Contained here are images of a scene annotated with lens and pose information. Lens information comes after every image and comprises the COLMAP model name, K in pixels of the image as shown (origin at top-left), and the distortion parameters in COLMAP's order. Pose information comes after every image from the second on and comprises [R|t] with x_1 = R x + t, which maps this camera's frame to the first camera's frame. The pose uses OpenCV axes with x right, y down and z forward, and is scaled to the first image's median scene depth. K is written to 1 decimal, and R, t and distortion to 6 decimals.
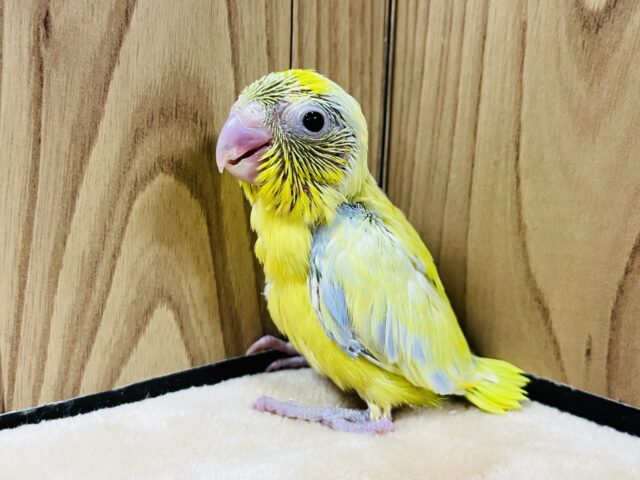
lens RADIAL K [[741.1, 0, 318.5], [0, 741.1, 240.0], [0, 0, 1]] dist [-0.024924, 0.000000]
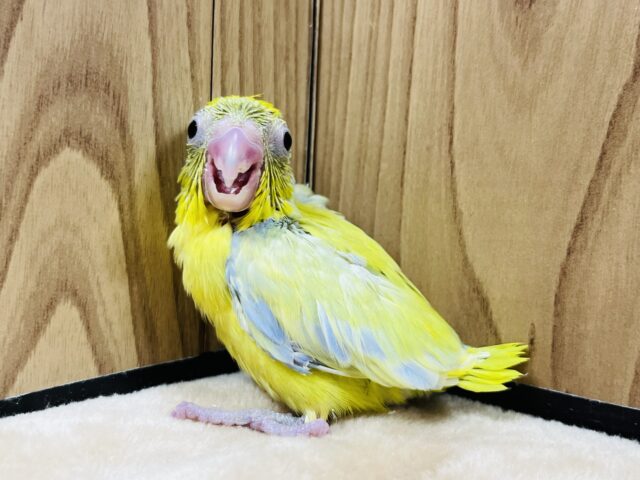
lens RADIAL K [[741.1, 0, 321.3], [0, 741.1, 240.0], [0, 0, 1]] dist [-0.024924, 0.000000]
pose [[0.990322, -0.004673, 0.138713, -0.033050], [0.017206, 0.995857, -0.089289, 0.101244], [-0.137721, 0.090811, 0.986299, 0.088043]]
